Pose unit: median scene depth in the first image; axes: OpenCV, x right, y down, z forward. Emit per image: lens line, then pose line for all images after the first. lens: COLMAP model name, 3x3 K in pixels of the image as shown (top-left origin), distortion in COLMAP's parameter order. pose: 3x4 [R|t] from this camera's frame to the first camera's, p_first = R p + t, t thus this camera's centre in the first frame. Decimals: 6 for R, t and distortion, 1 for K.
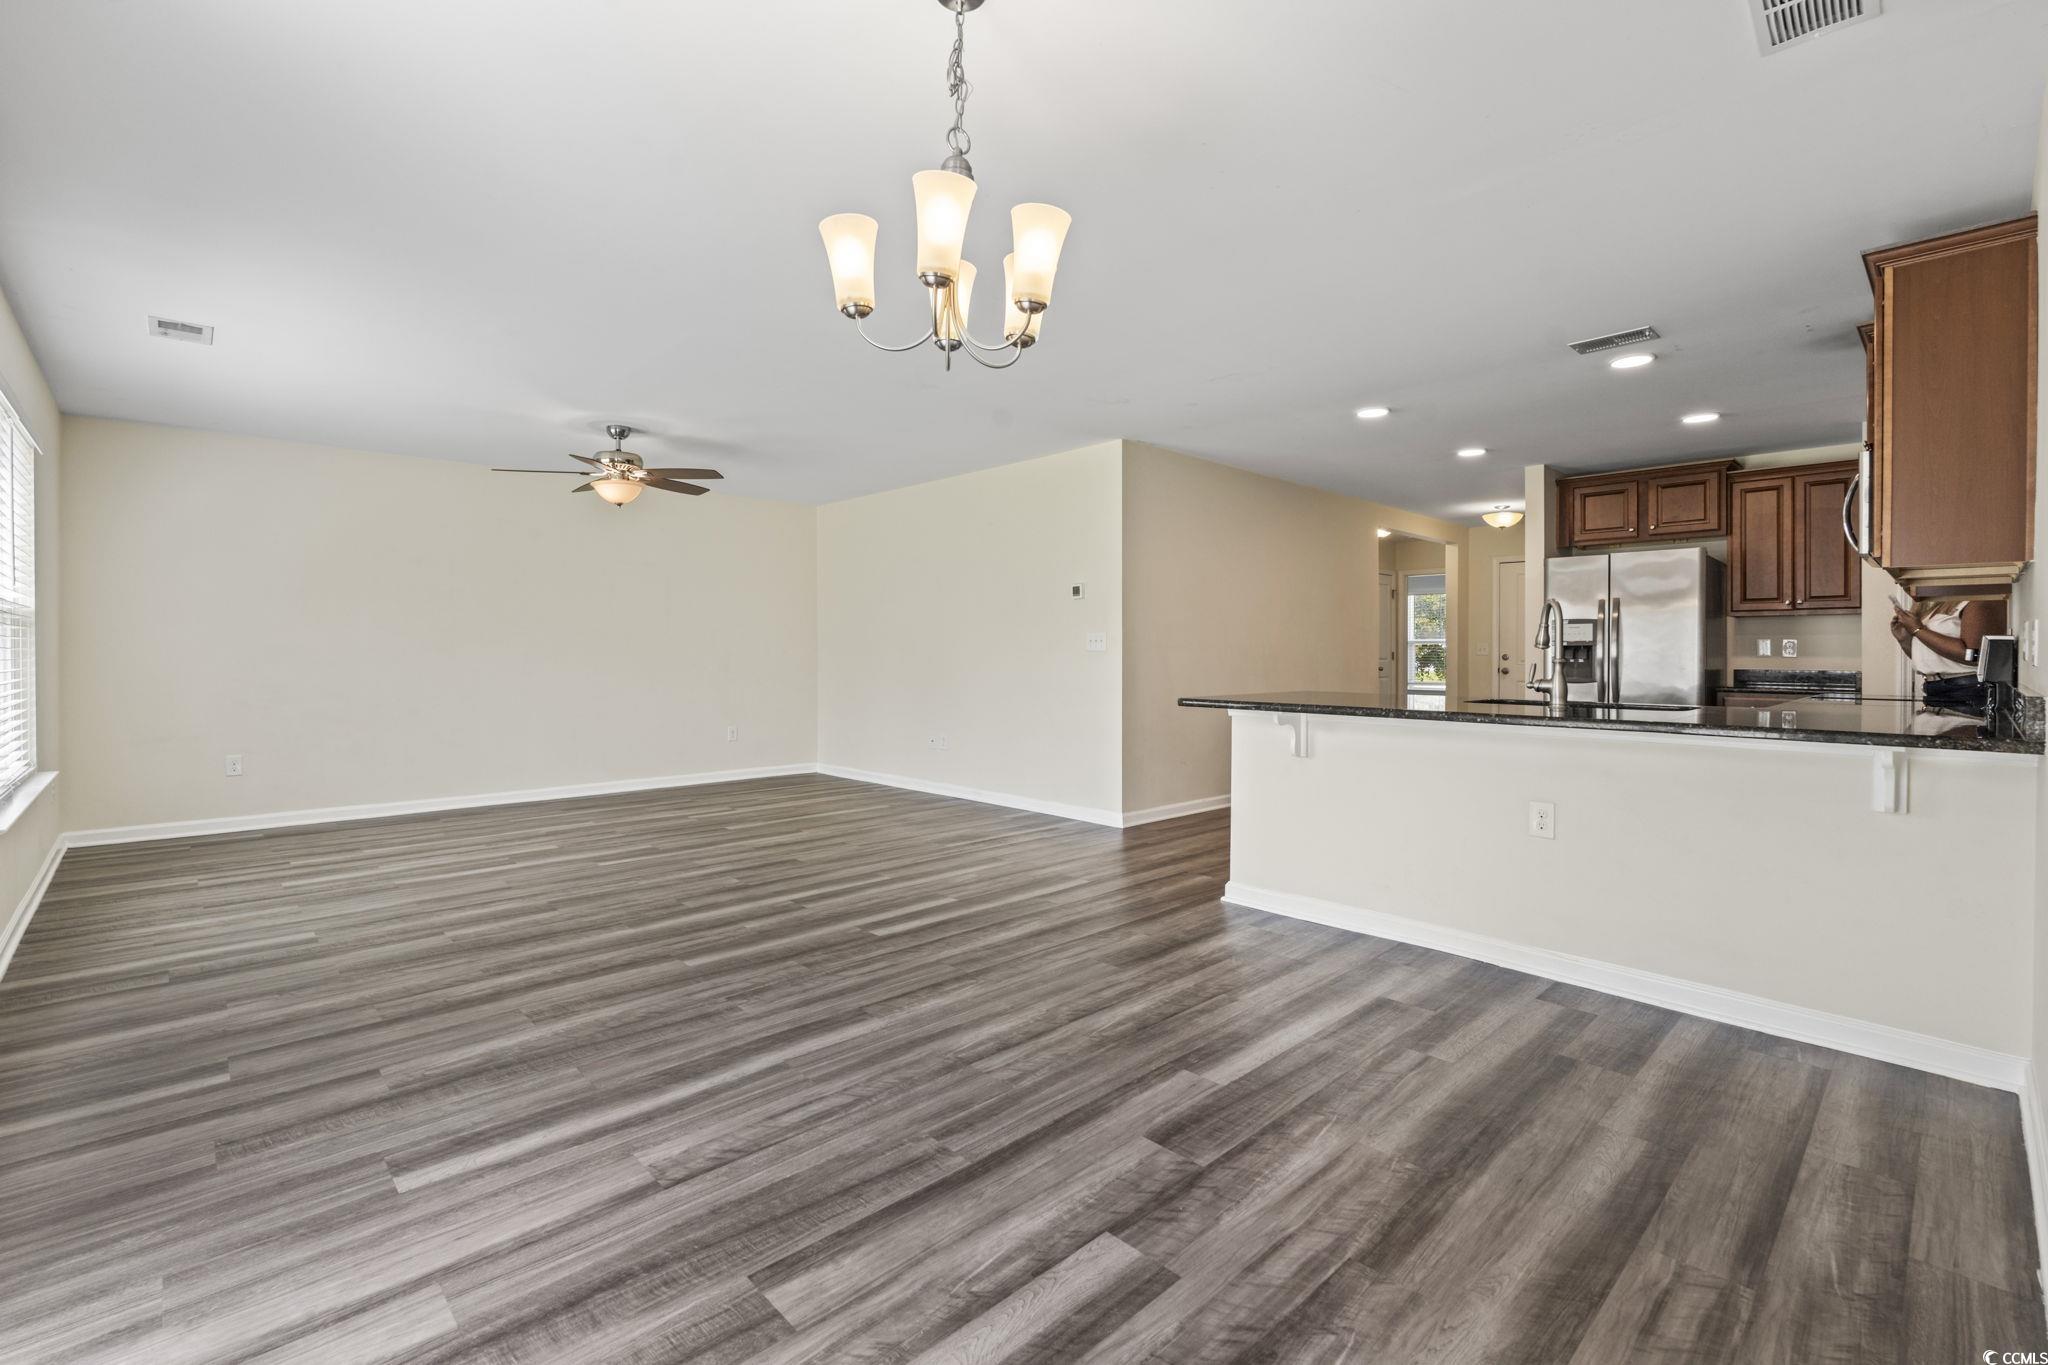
lens RADIAL K [[905.6, 0, 1022.8], [0, 905.6, 650.2], [0, 0, 1]] dist [-0.001934, 0.000445]
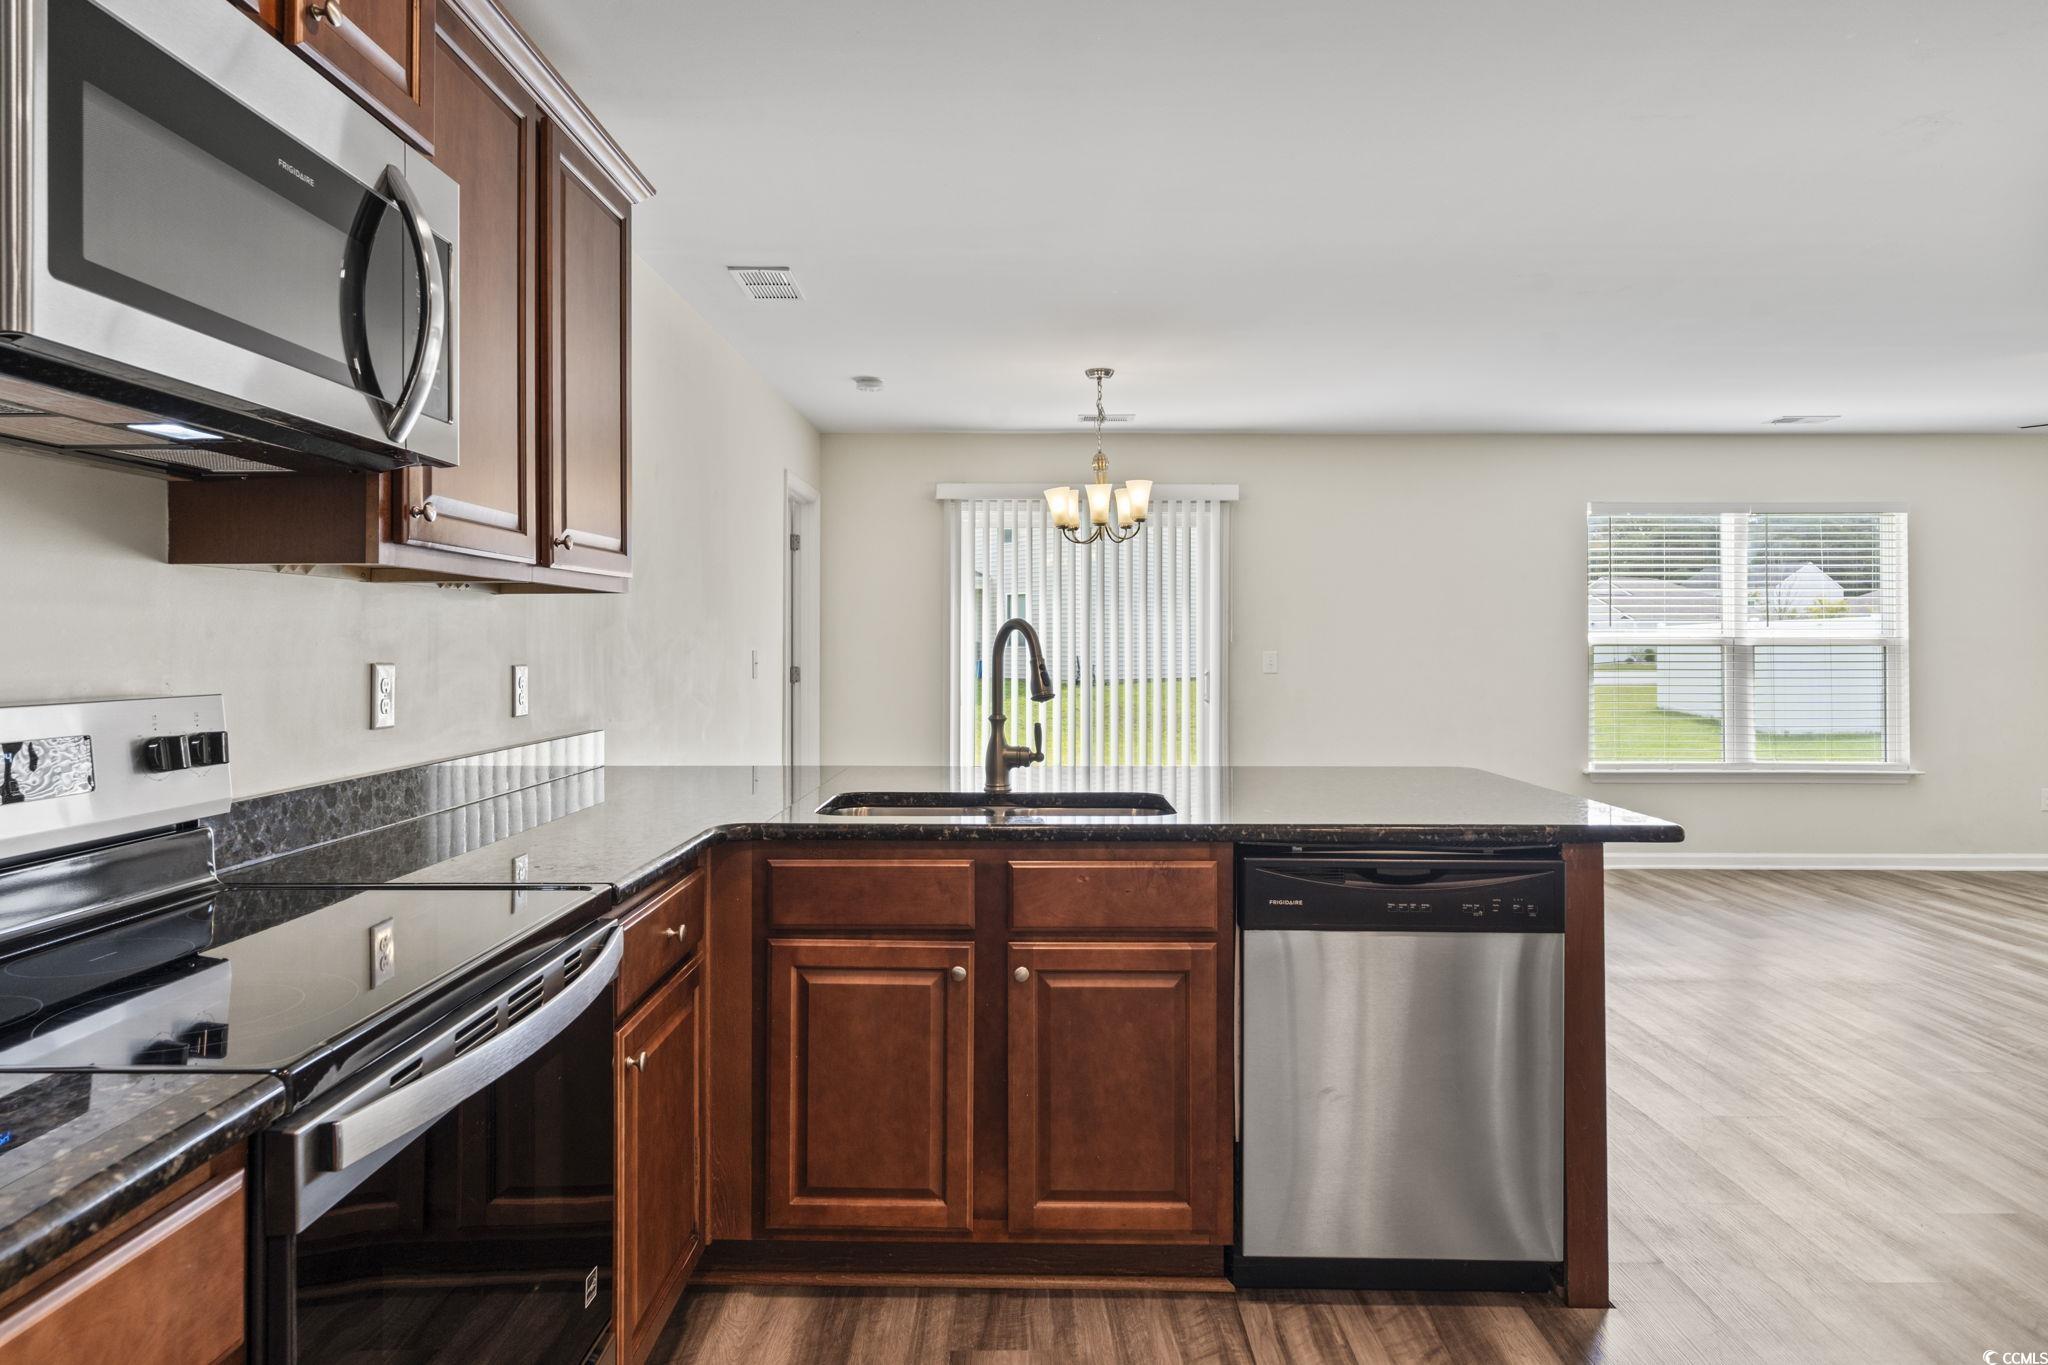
lens RADIAL K [[1218.4, 0, 1022.1], [0, 1218.4, 638.8], [0, 0, 1]] dist [0.000516, -0.001052]
pose [[-0.695571, -0.007003, -0.718423, 1.499732], [-0.000242, 0.999955, -0.009514, -0.045180], [0.718457, -0.006444, -0.695541, 2.026284]]
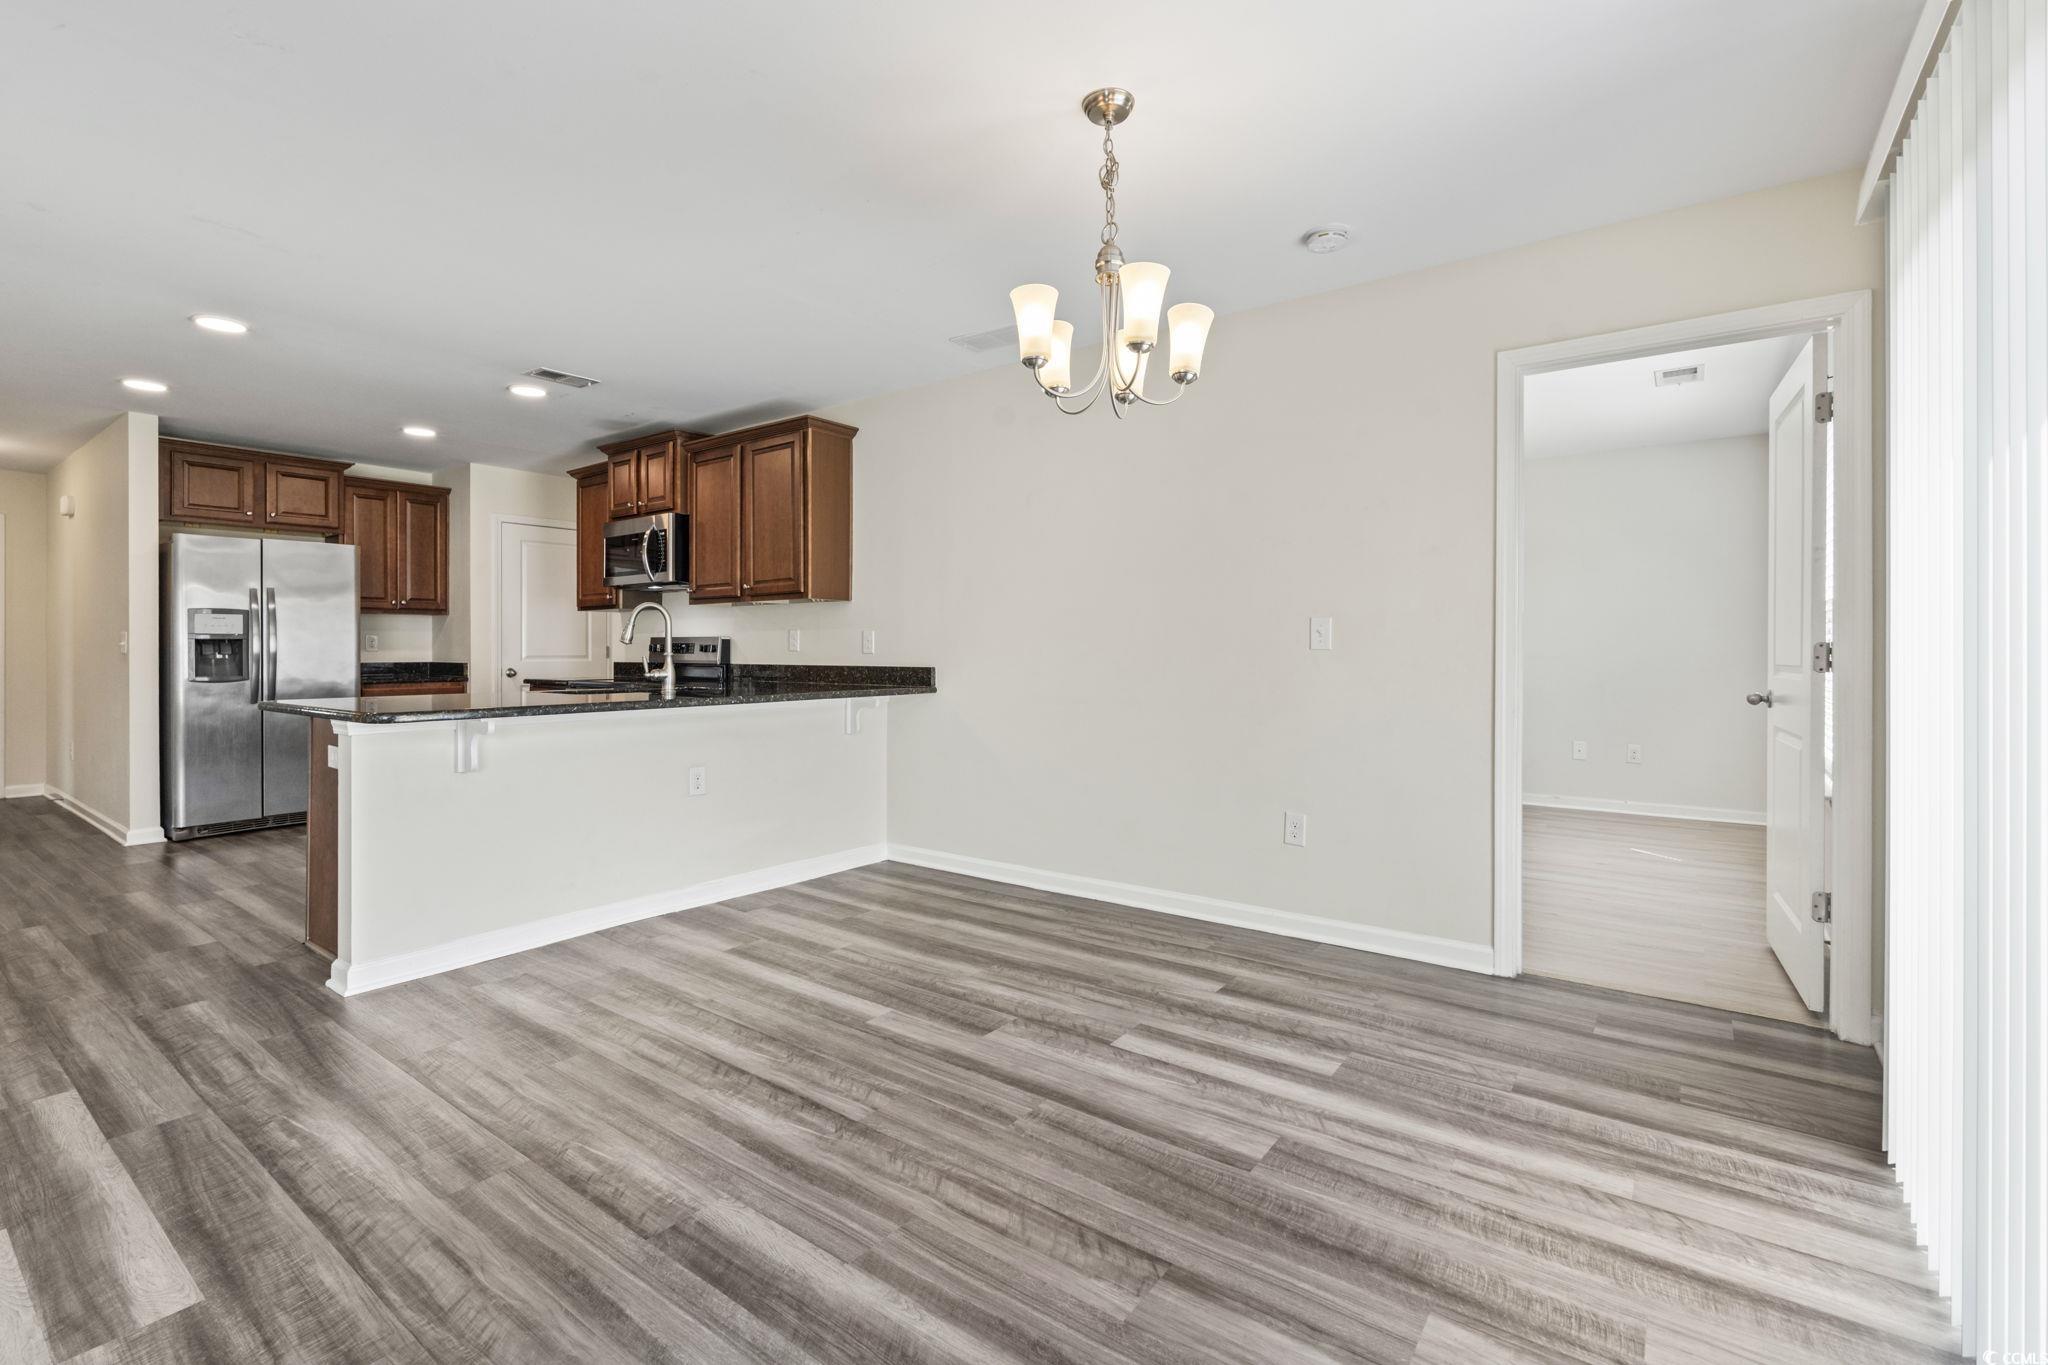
lens RADIAL K [[905.6, 0, 1022.8], [0, 905.6, 650.2], [0, 0, 1]] dist [-0.001934, 0.000445]
pose [[-0.172622, -0.003333, 0.984982, -0.879642], [-0.003234, 0.999991, 0.002817, 0.001507], [-0.984983, -0.002699, -0.172631, 0.927158]]
